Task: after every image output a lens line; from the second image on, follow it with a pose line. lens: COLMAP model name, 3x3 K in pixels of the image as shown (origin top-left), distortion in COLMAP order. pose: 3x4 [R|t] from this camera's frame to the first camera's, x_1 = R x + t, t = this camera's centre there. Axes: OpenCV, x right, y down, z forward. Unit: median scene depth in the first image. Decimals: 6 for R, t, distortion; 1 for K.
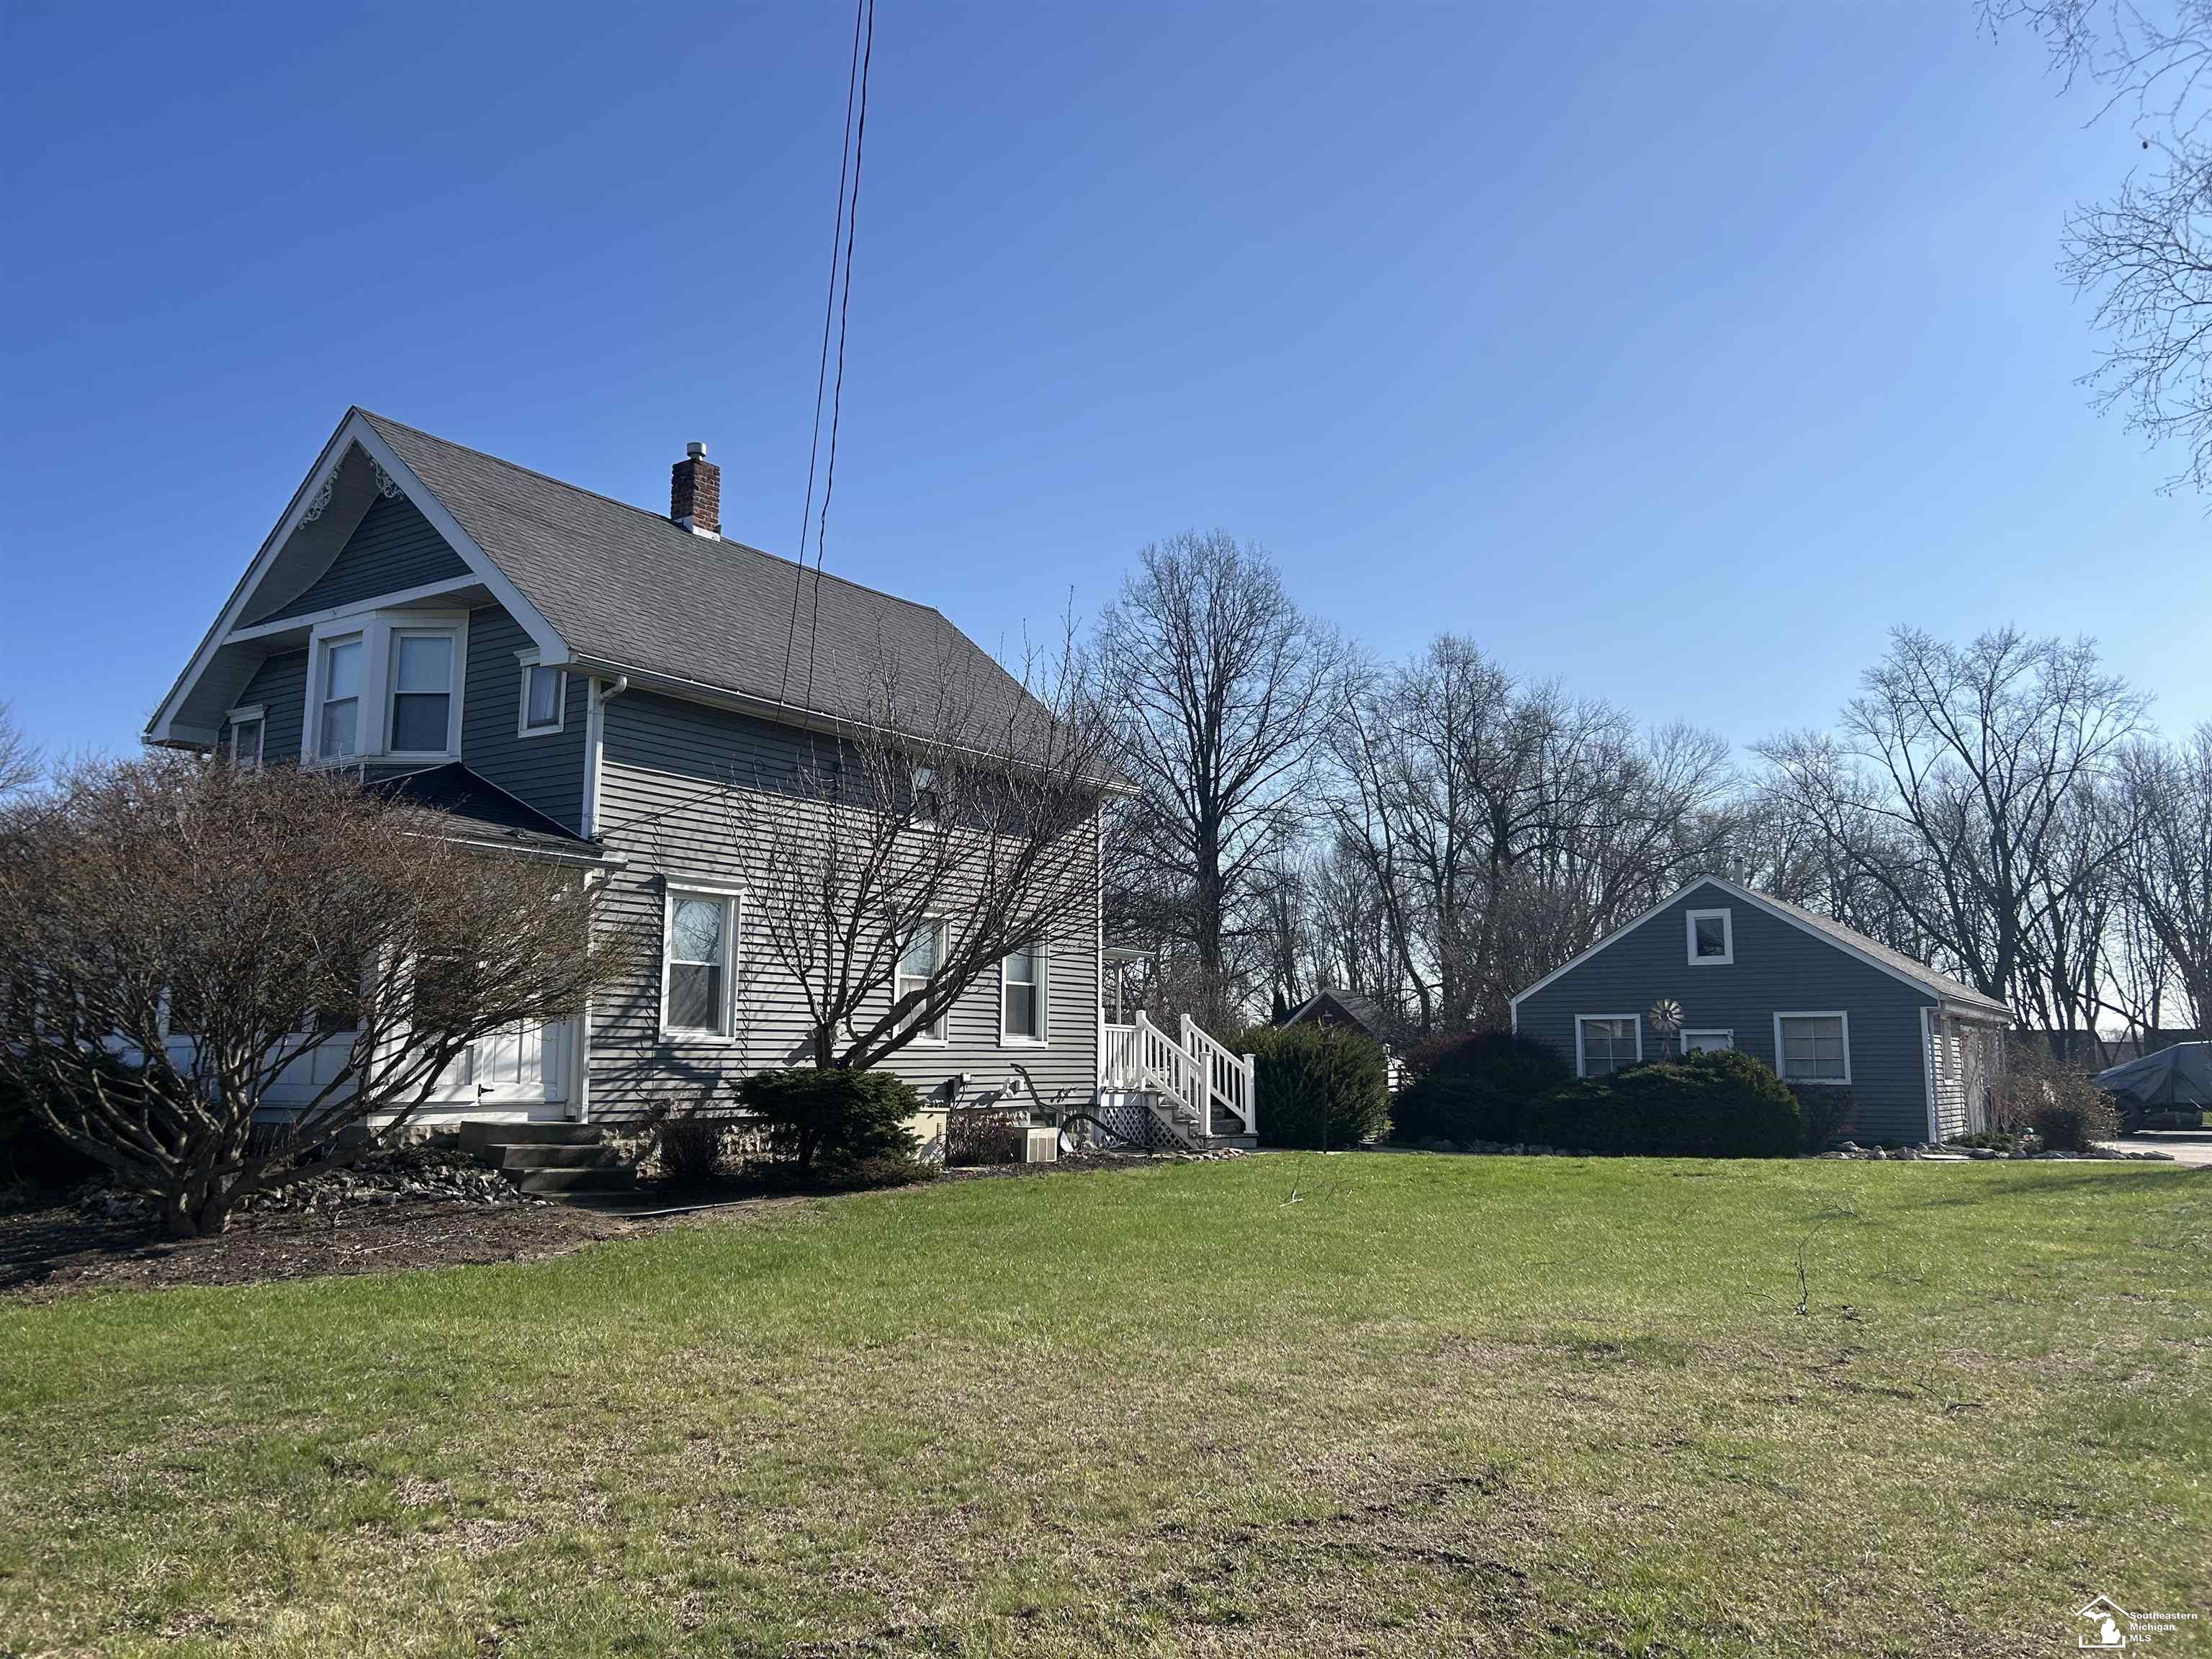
lens RADIAL K [[1629.0, 0, 1106.0], [0, 1629.0, 829.5], [0, 0, 1]] dist [0.114240, -0.178918]
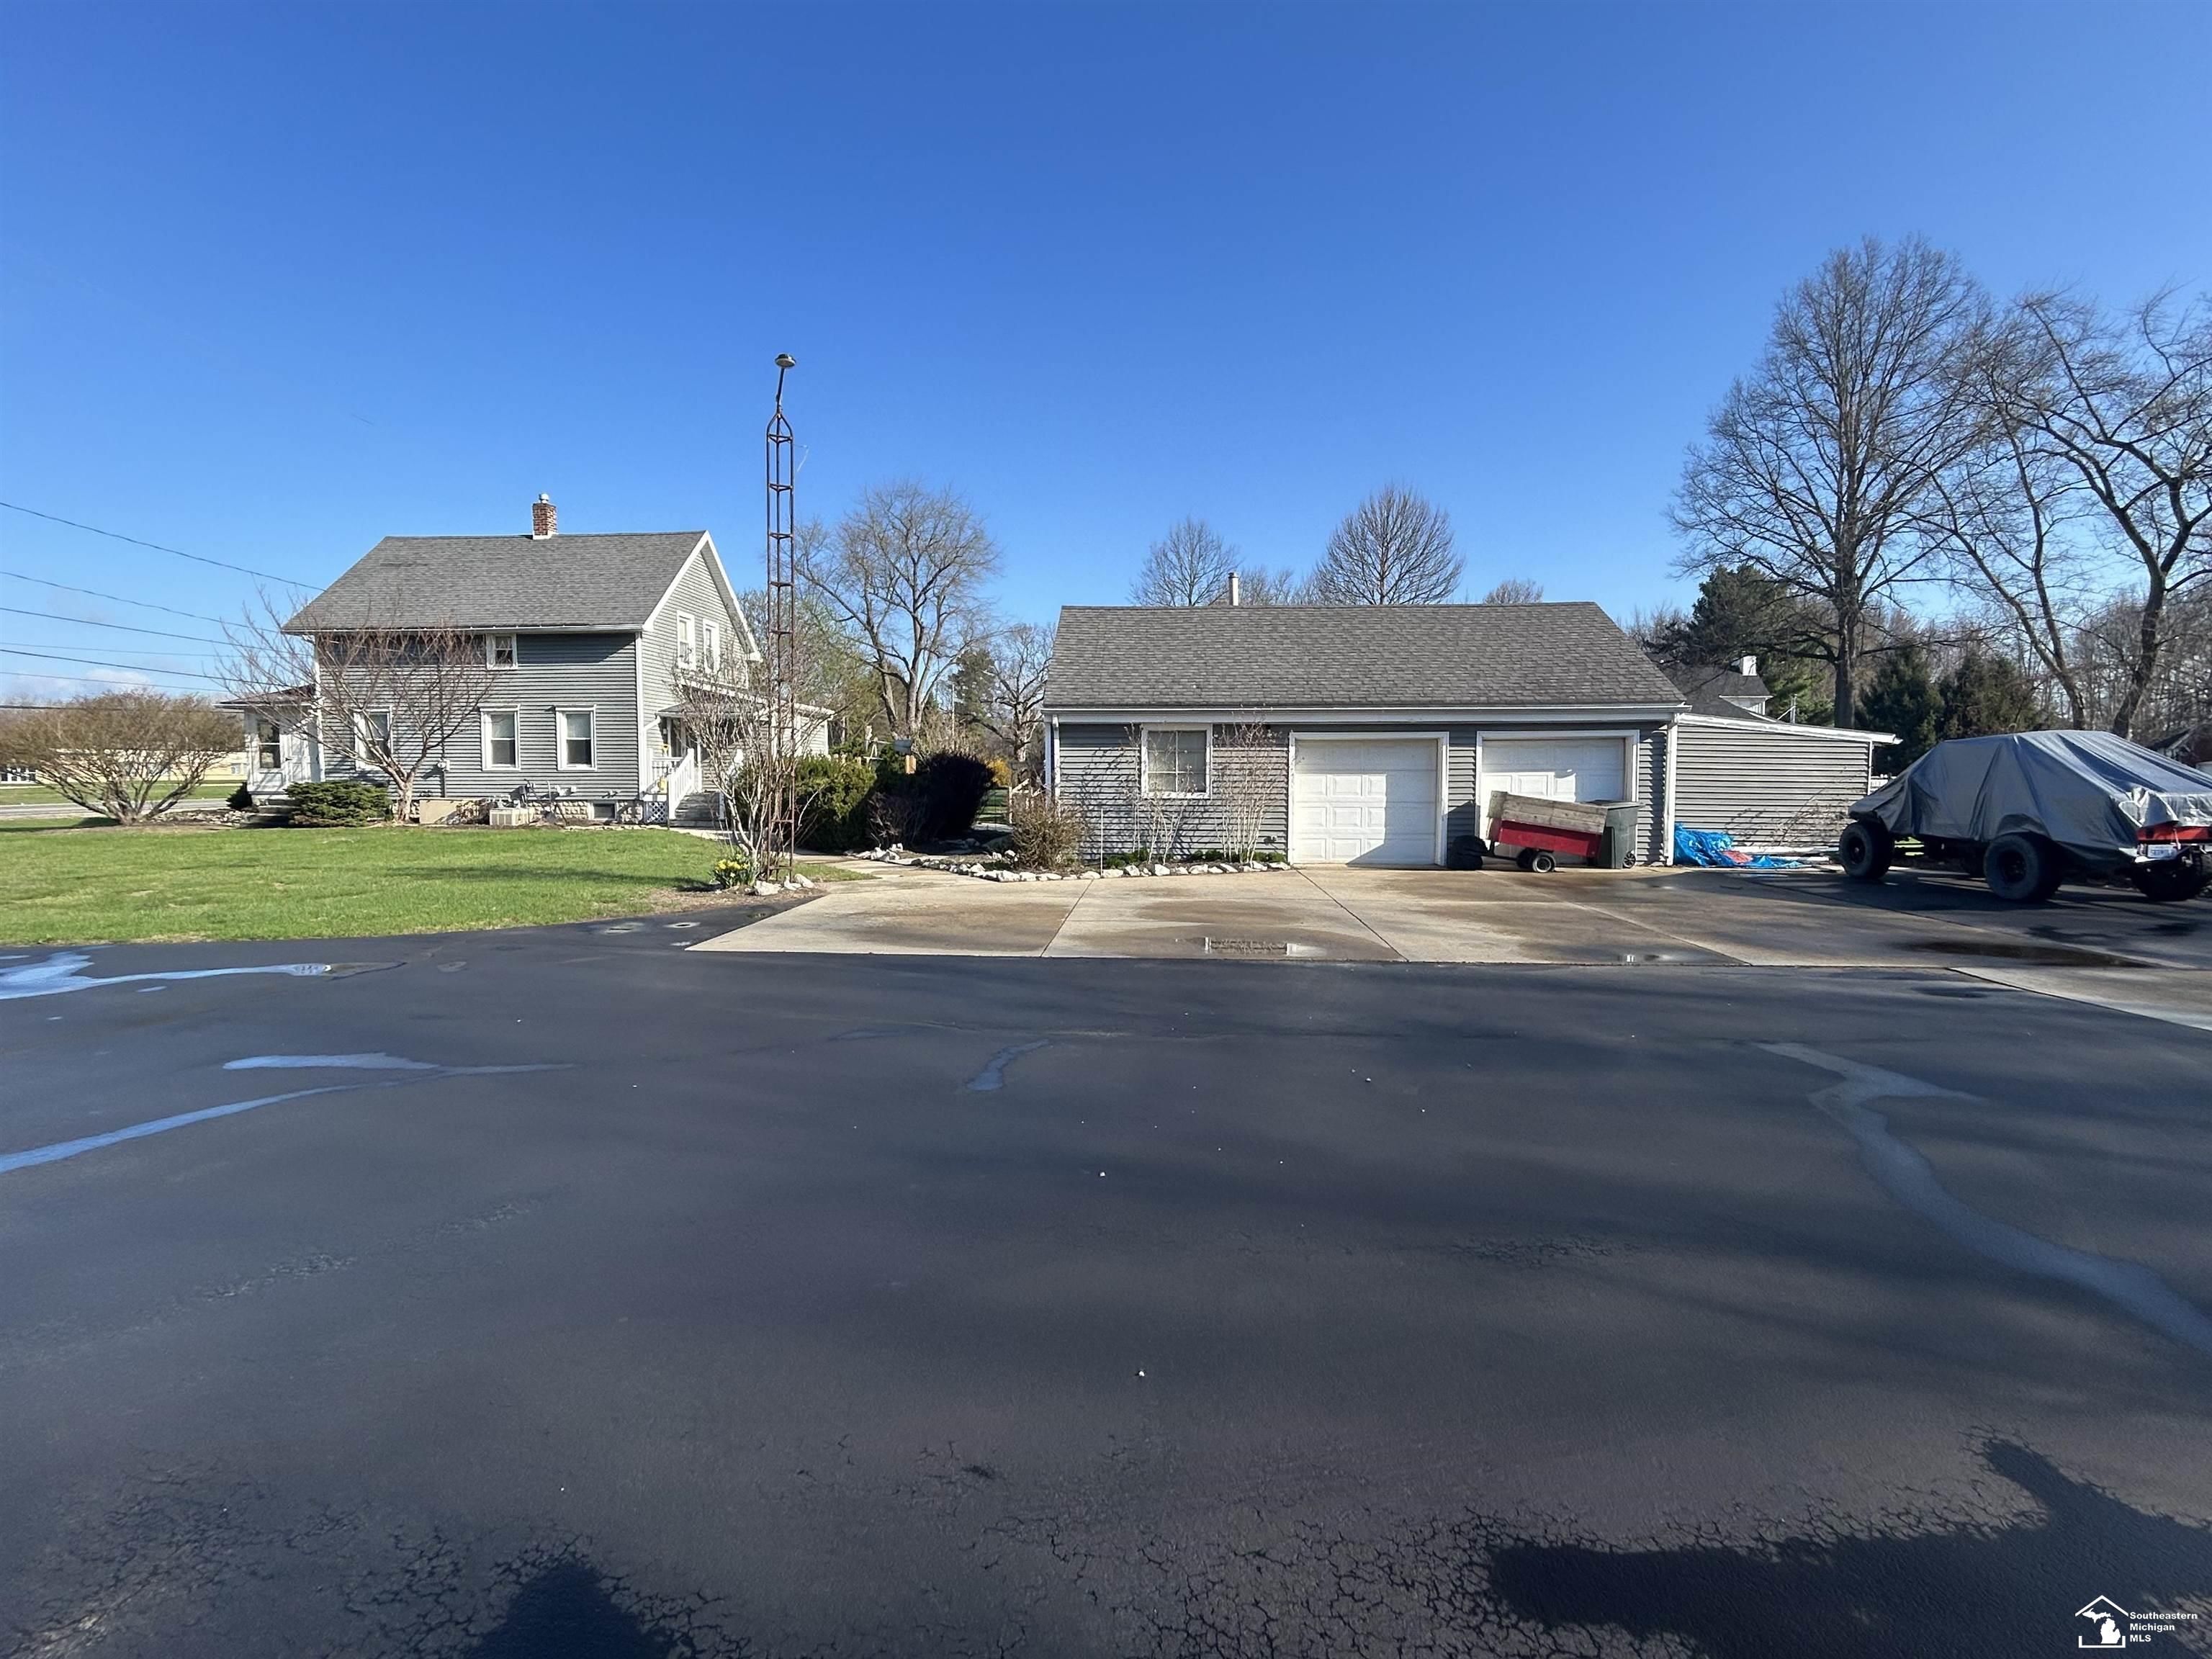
lens RADIAL K [[1010.3, 0, 1106.0], [0, 1010.3, 829.5], [0, 0, 1]] dist [-0.002946, -0.000306]
pose [[0.526830, 0.040237, -0.849018, 1.297861], [0.123112, 0.984733, 0.123061, 0.128669], [0.841008, -0.169356, 0.513833, 0.875940]]
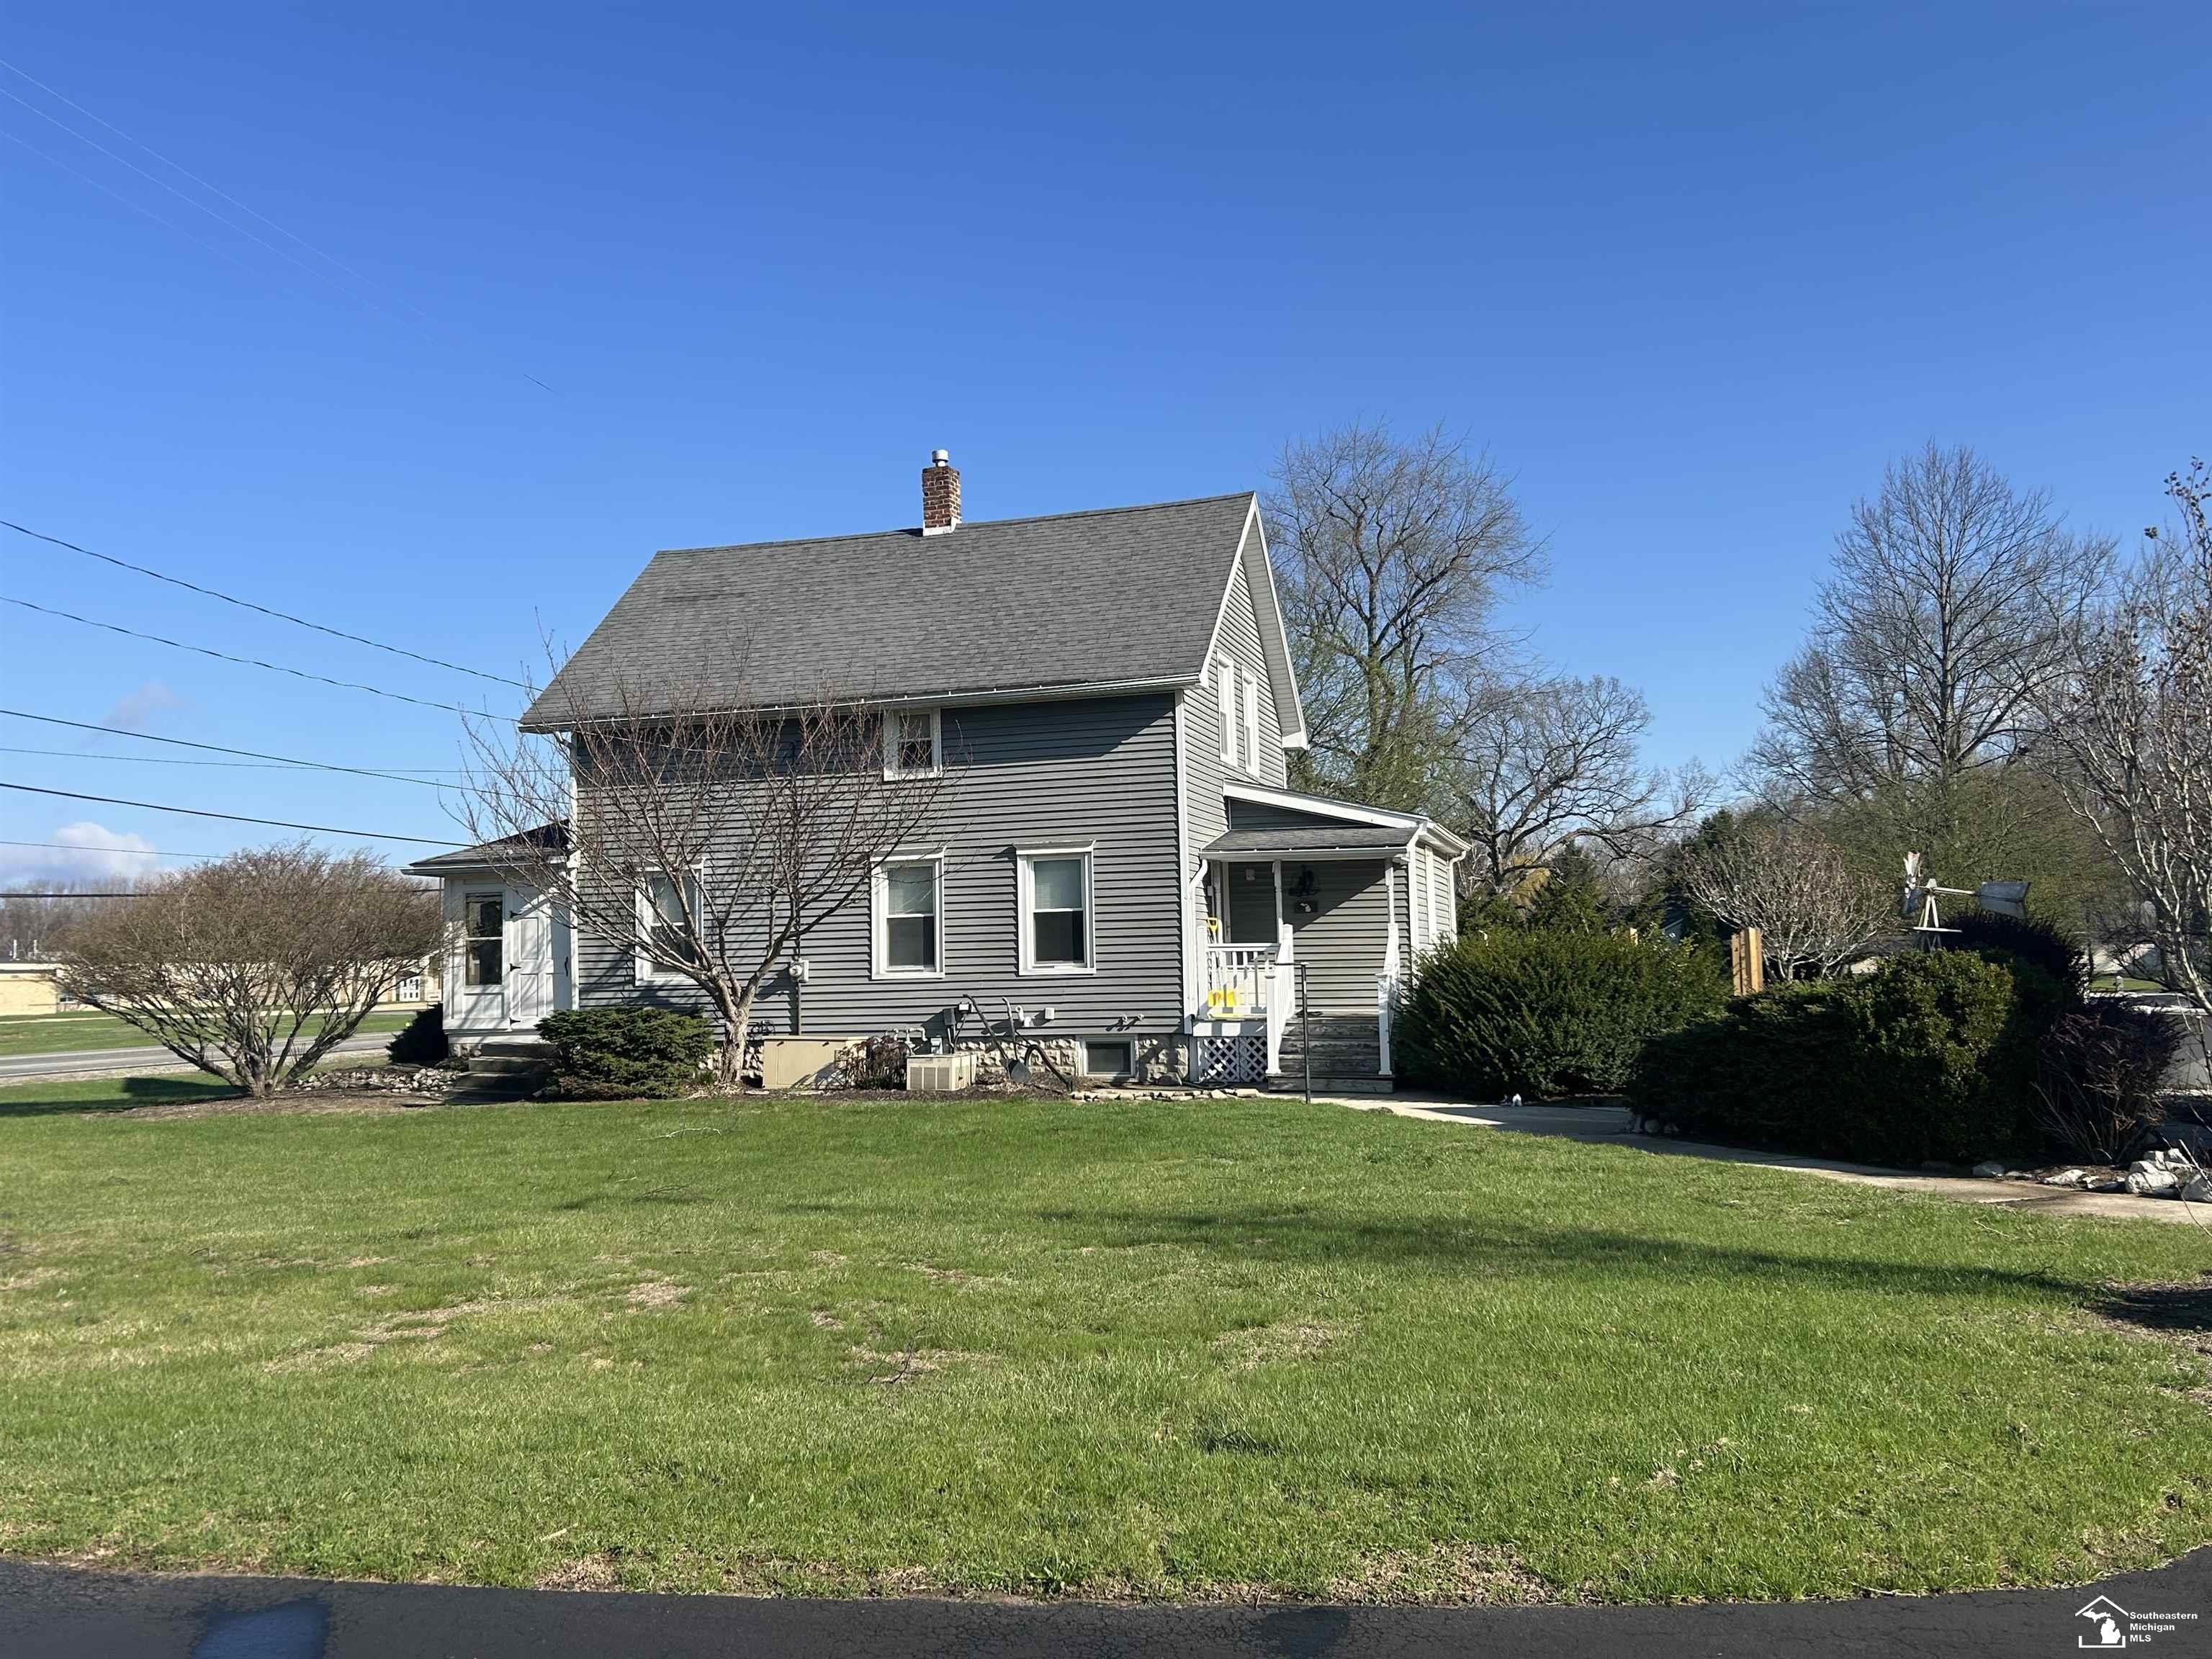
lens RADIAL K [[1811.3, 0, 1094.3], [0, 1811.3, 825.7], [0, 0, 1]] dist [0.157515, -0.291997]
pose [[0.307623, -0.091704, -0.947079, 0.962647], [0.156998, 0.986594, -0.044535, 0.094679], [0.938467, -0.134989, 0.317896, 0.672391]]
